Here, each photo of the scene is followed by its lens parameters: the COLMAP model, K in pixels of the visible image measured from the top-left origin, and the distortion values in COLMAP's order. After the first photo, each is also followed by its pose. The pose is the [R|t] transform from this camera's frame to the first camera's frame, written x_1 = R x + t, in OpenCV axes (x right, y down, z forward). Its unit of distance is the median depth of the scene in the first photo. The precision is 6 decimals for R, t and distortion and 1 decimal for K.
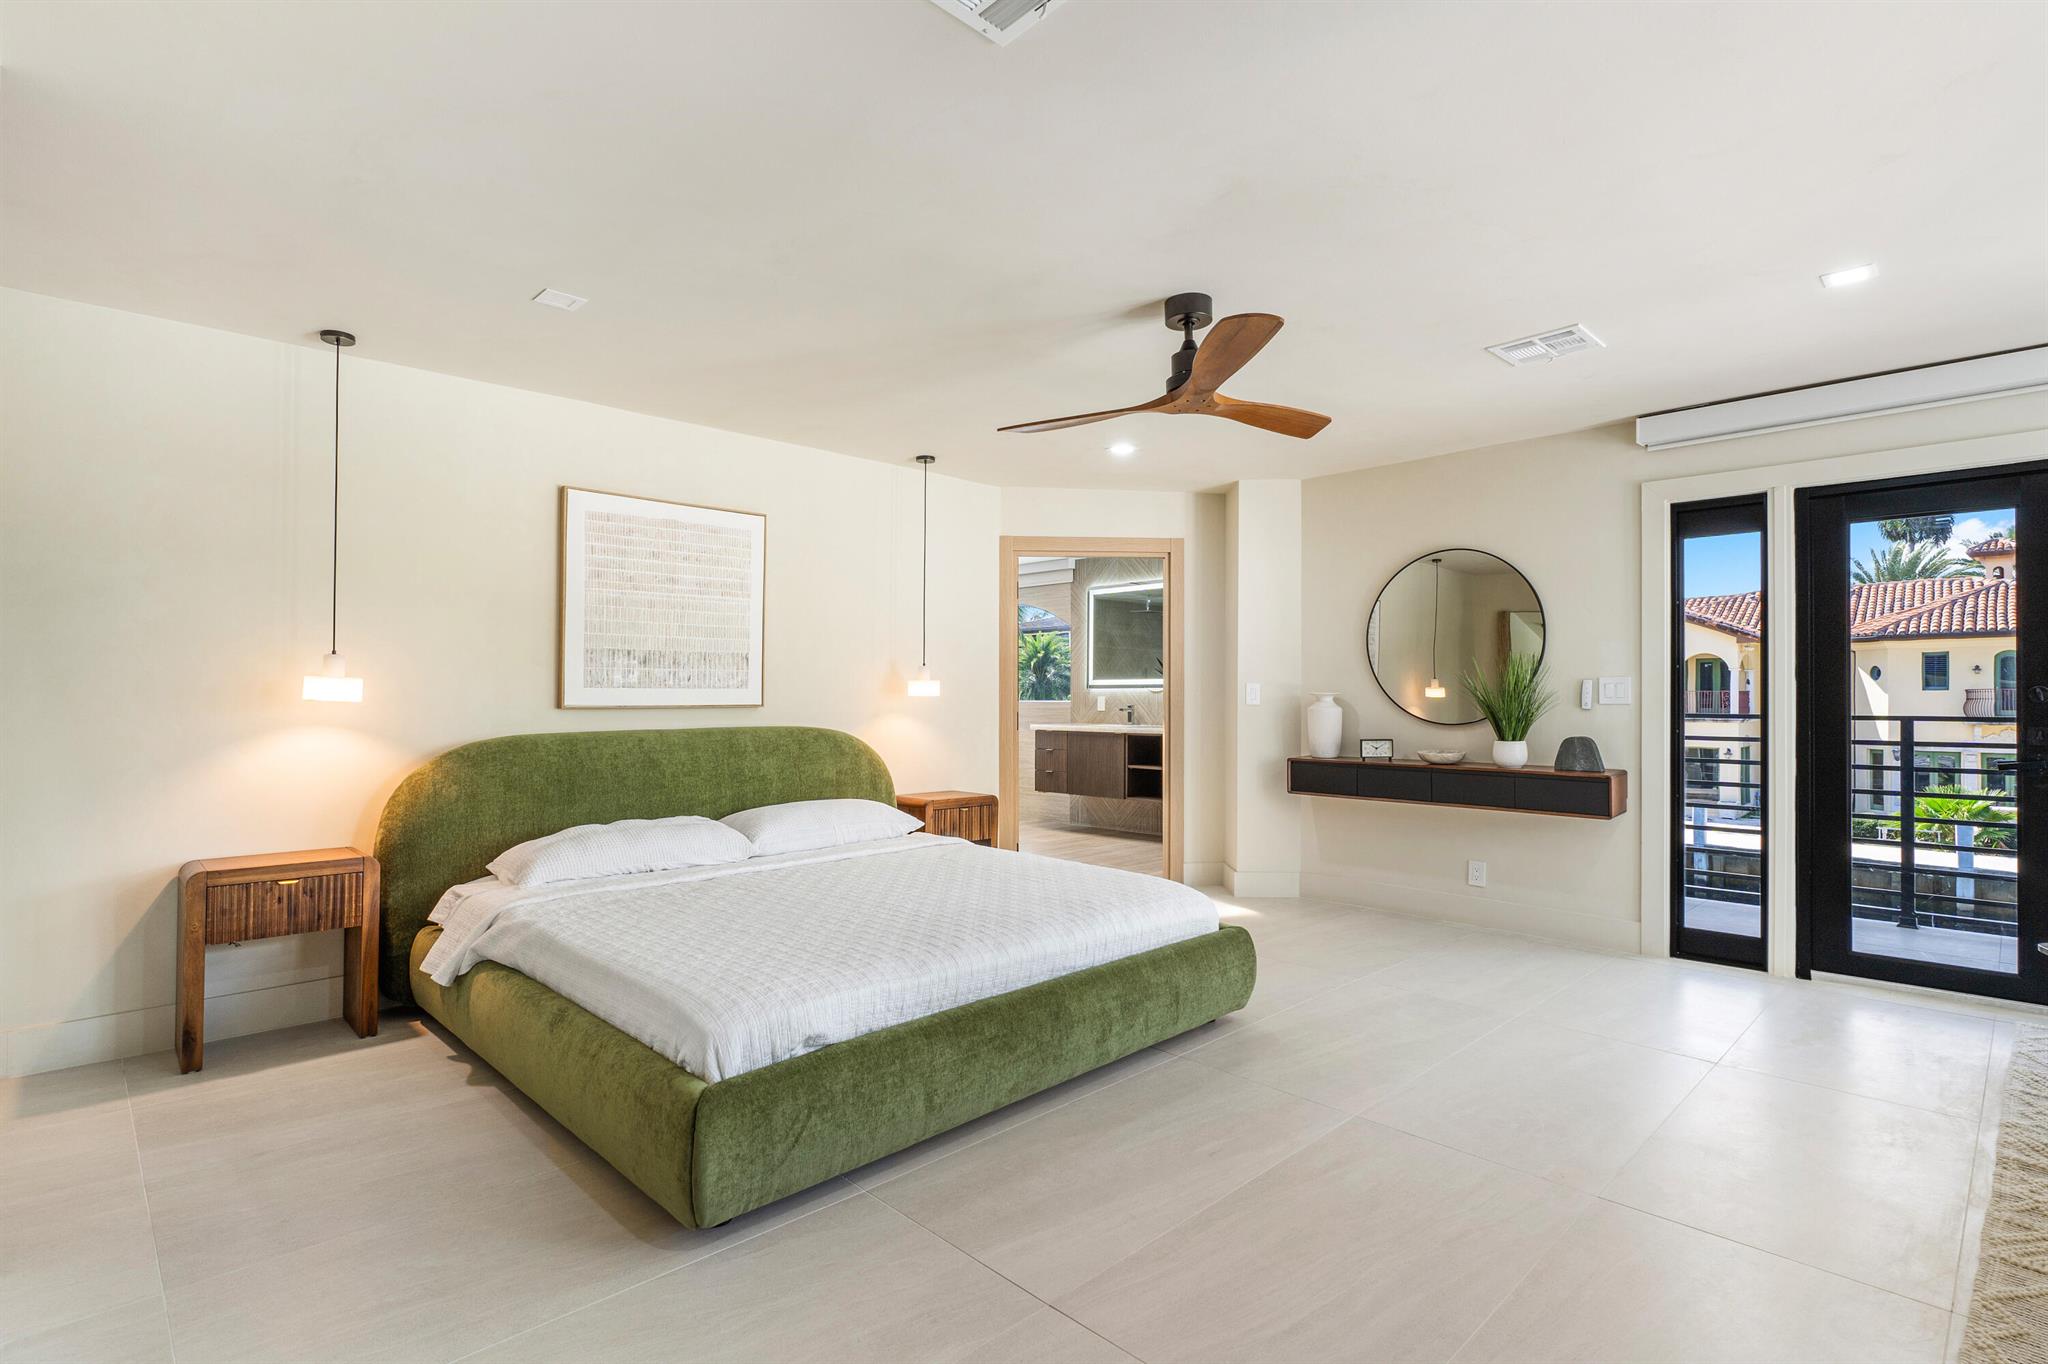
lens RADIAL K [[998.7, 0, 1026.3], [0, 998.7, 680.2], [0, 0, 1]] dist [0.000567, -0.001657]
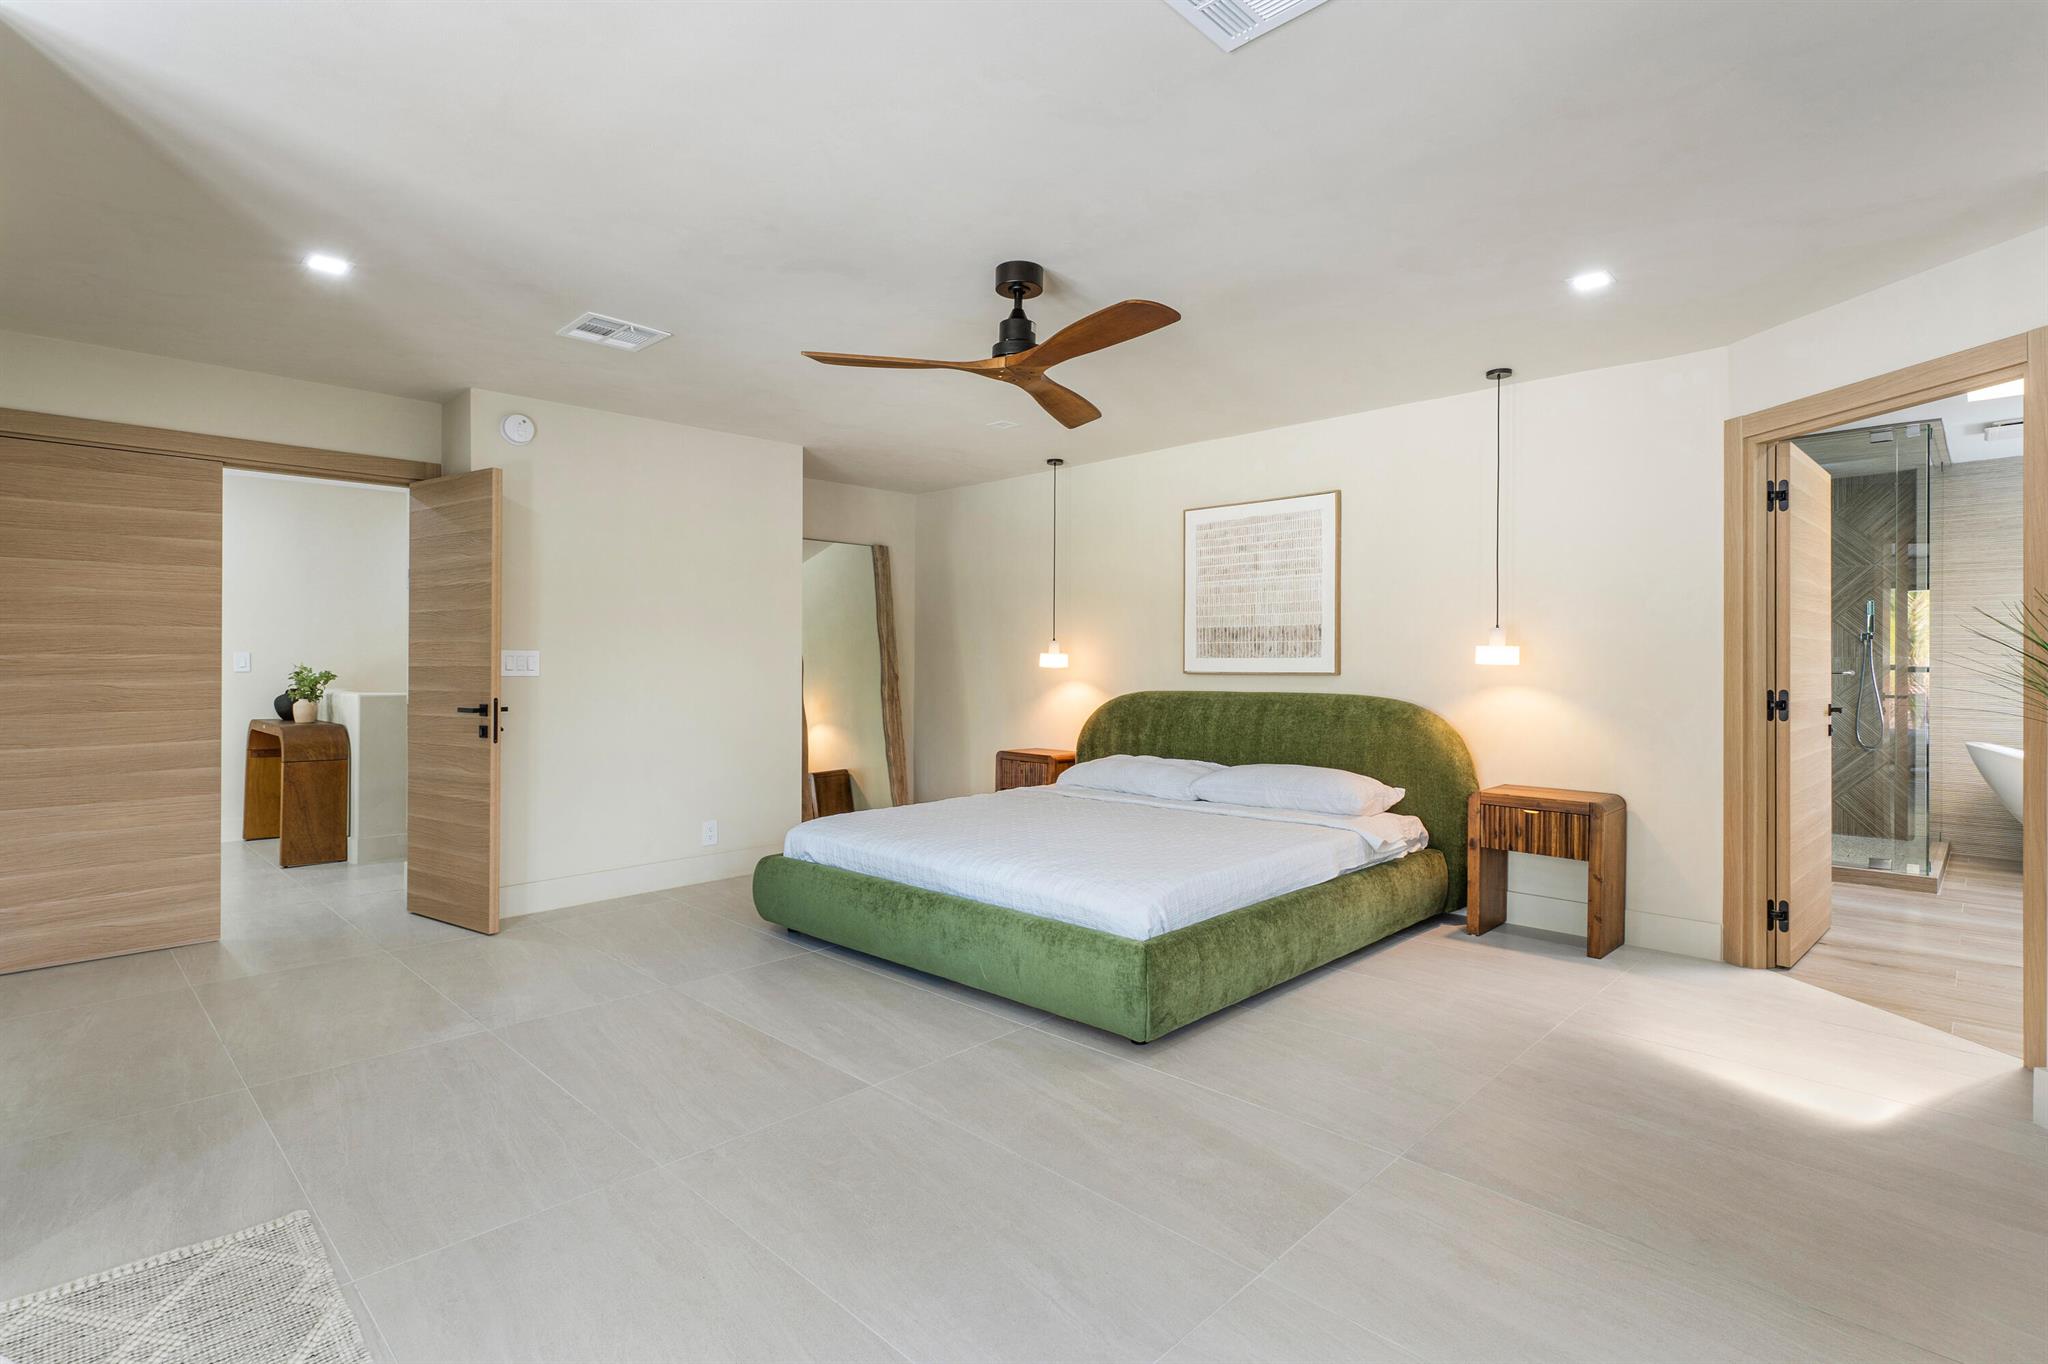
lens RADIAL K [[998.7, 0, 1038.6], [0, 998.7, 662.8], [0, 0, 1]] dist [0.000567, -0.001657]
pose [[0.022885, 0.002757, -0.999734, 0.796904], [0.016458, 0.999860, 0.003134, 0.005660], [0.999603, -0.016525, 0.022836, 0.685135]]
